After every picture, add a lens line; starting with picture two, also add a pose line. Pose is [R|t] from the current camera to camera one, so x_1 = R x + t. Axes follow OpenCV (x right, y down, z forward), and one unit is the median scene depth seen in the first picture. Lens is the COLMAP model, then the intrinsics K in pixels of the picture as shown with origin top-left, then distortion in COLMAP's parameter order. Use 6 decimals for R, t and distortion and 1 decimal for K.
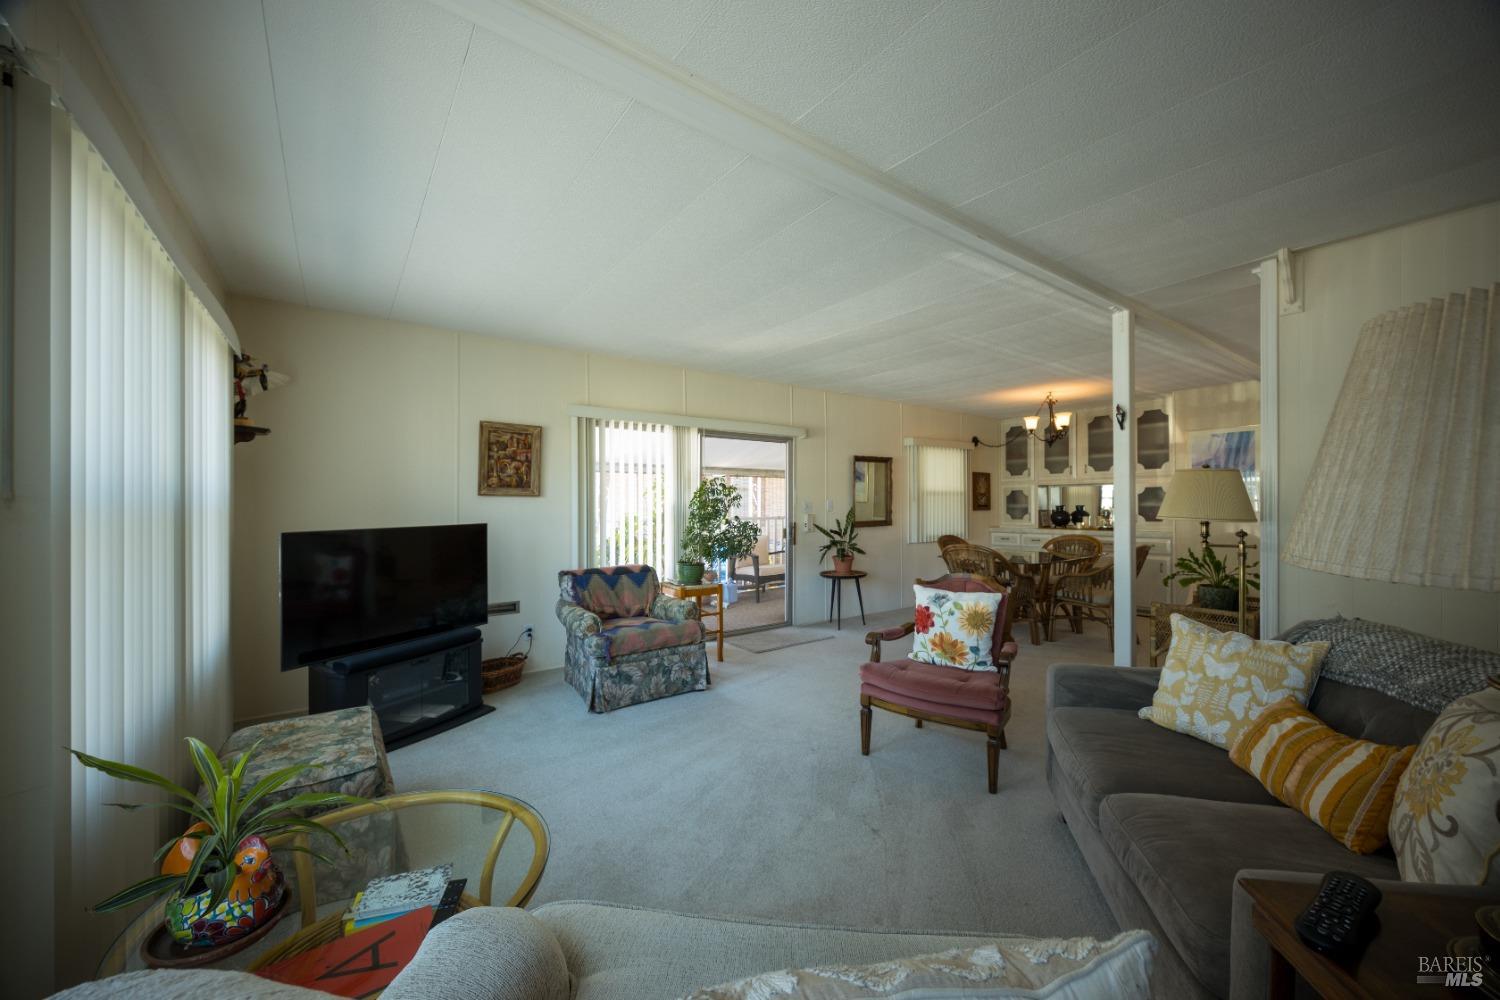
lens RADIAL K [[562.2, 0, 762.8], [0, 562.2, 502.8], [0, 0, 1]] dist [0.011845, 0.000088]
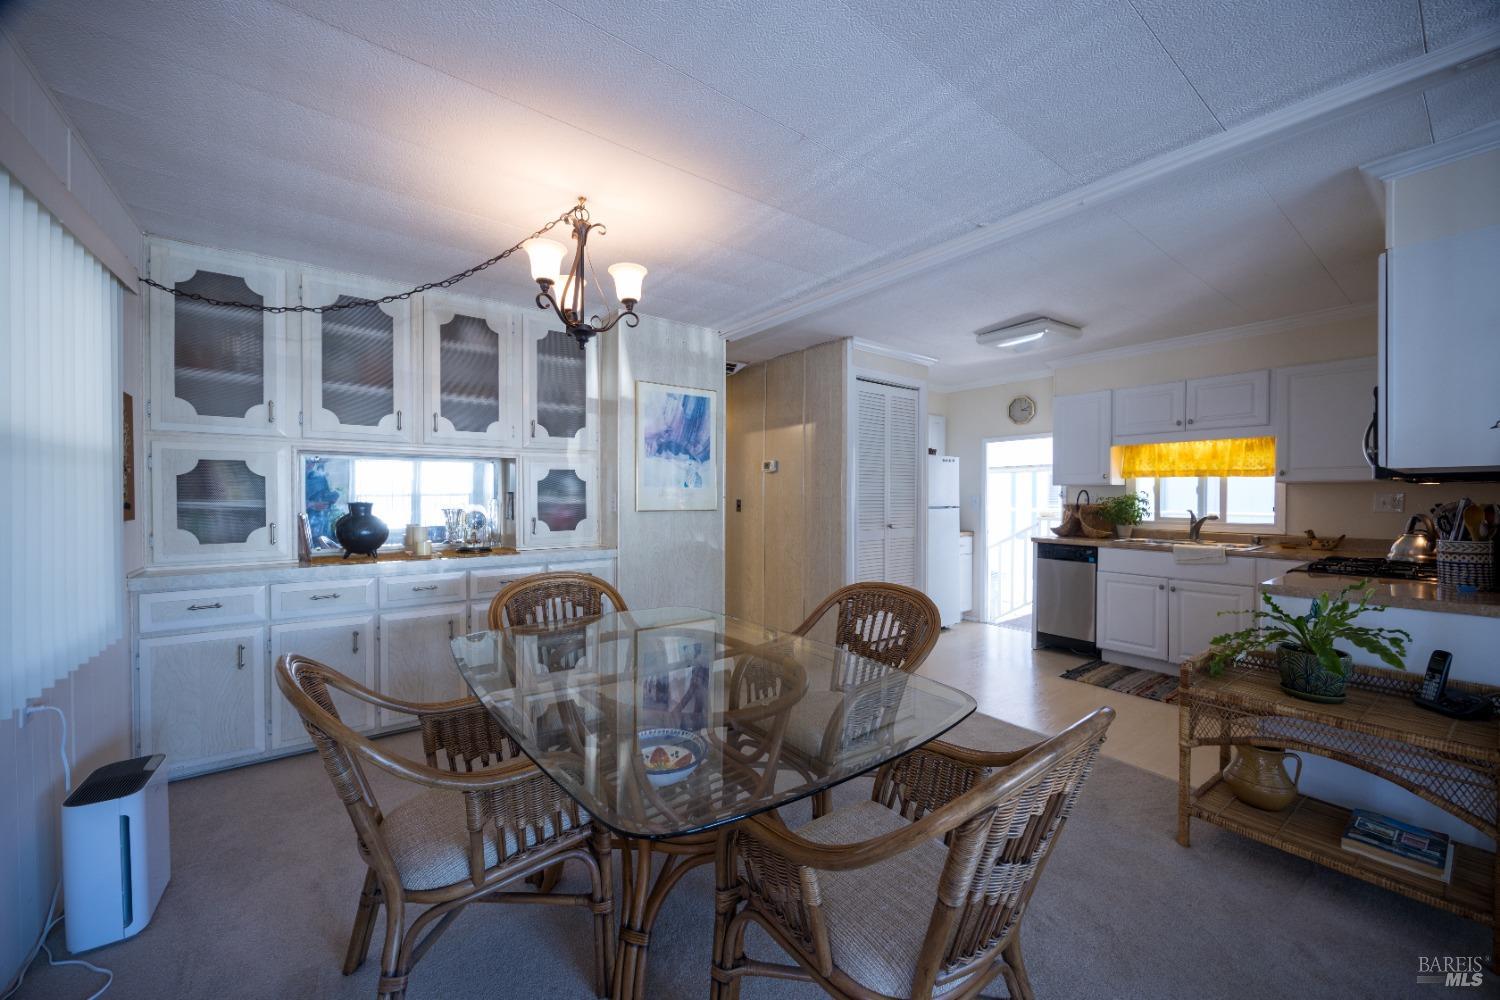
lens RADIAL K [[565.6, 0, 753.3], [0, 565.6, 501.6], [0, 0, 1]] dist [-0.005835, 0.000190]
pose [[0.001070, -0.006418, 0.999979, 0.124996], [-0.006593, 0.999958, 0.006425, -0.000884], [-0.999978, -0.006600, 0.001027, 0.795596]]
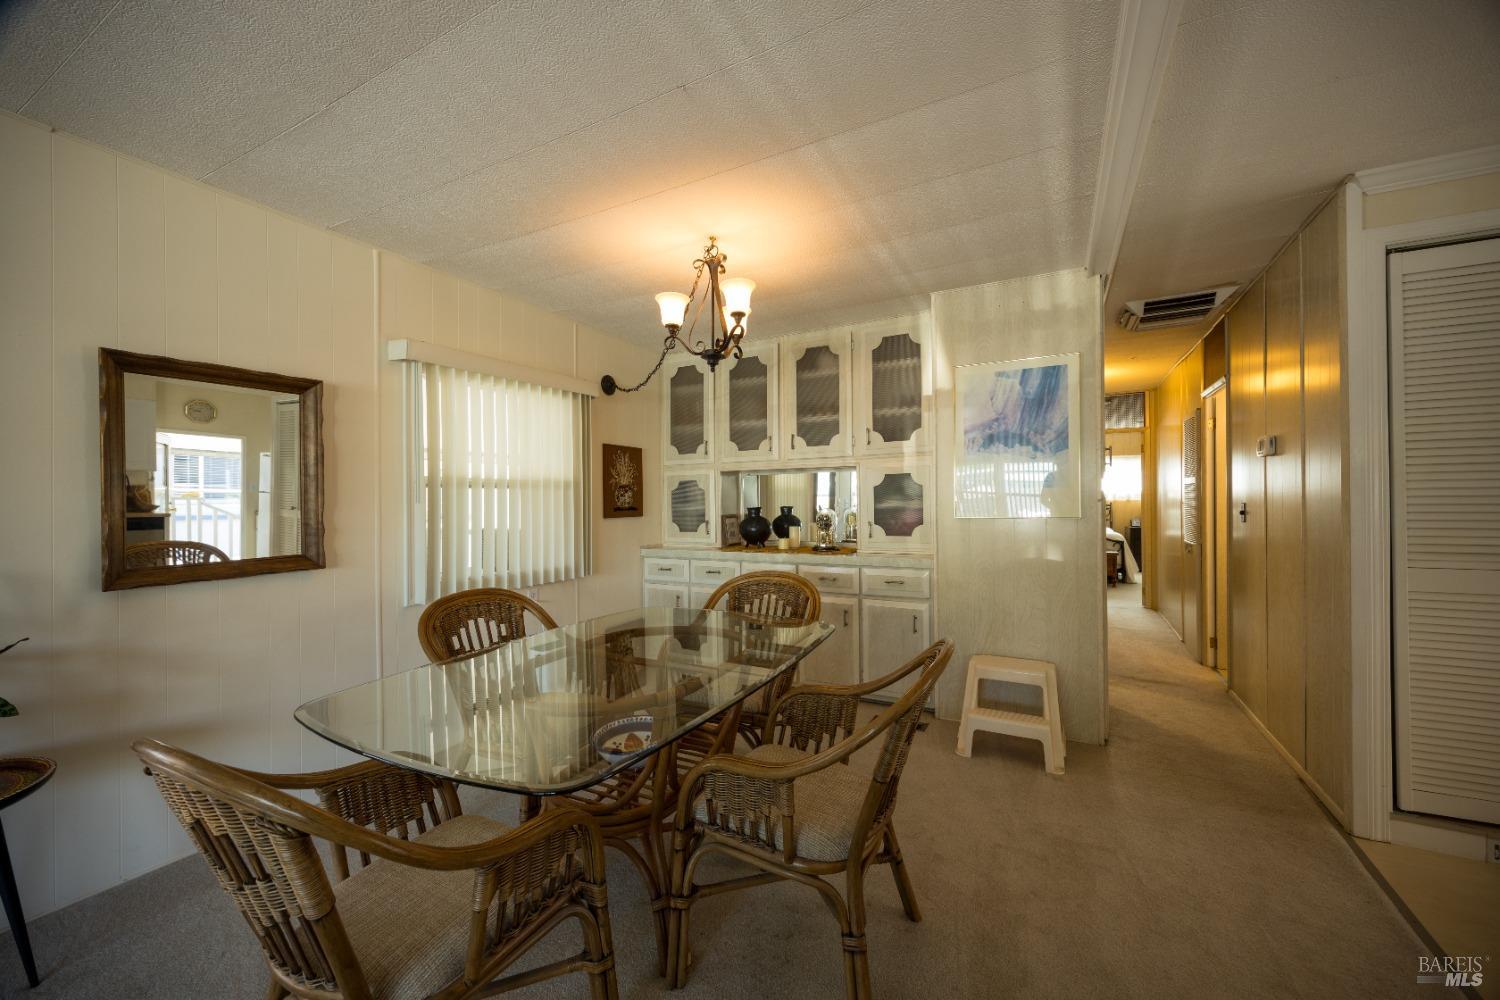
lens RADIAL K [[565.6, 0, 753.3], [0, 565.6, 501.6], [0, 0, 1]] dist [-0.005835, 0.000190]
pose [[0.907956, -0.005644, 0.419028, 0.323422], [0.004753, 0.999984, 0.003171, -0.003169], [-0.419039, -0.000888, 0.907968, 0.545452]]
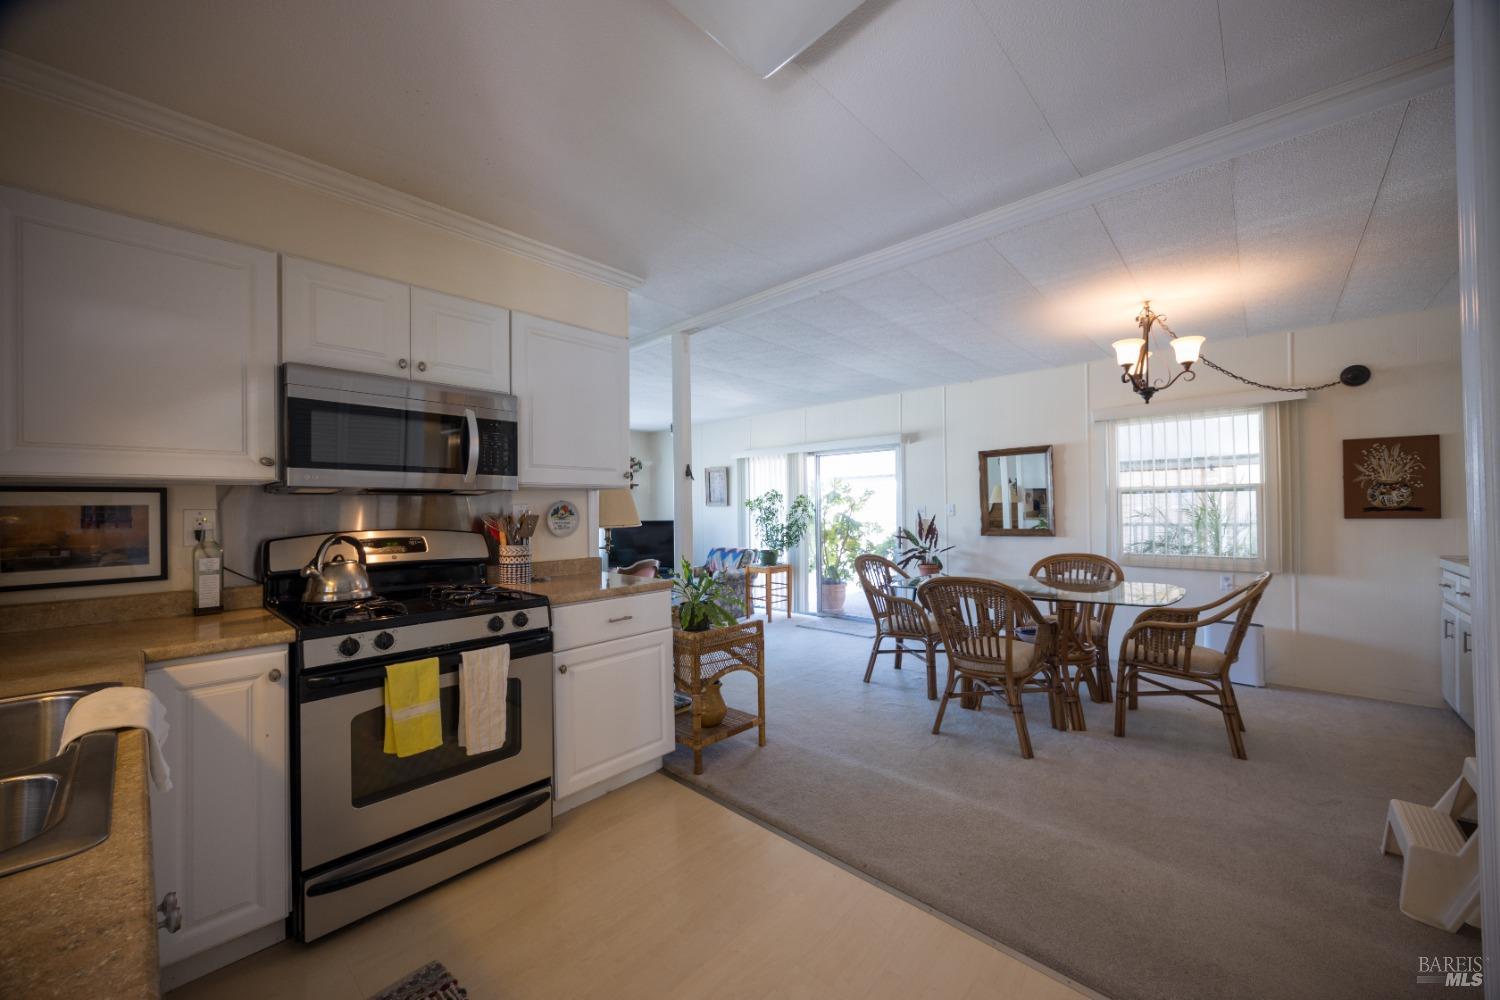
lens RADIAL K [[565.6, 0, 753.3], [0, 565.6, 501.6], [0, 0, 1]] dist [-0.005835, 0.000190]
pose [[0.183901, -0.022453, -0.982688, 0.873003], [0.003238, 0.999747, -0.022237, 0.009098], [0.982939, 0.000908, 0.183927, 0.464983]]
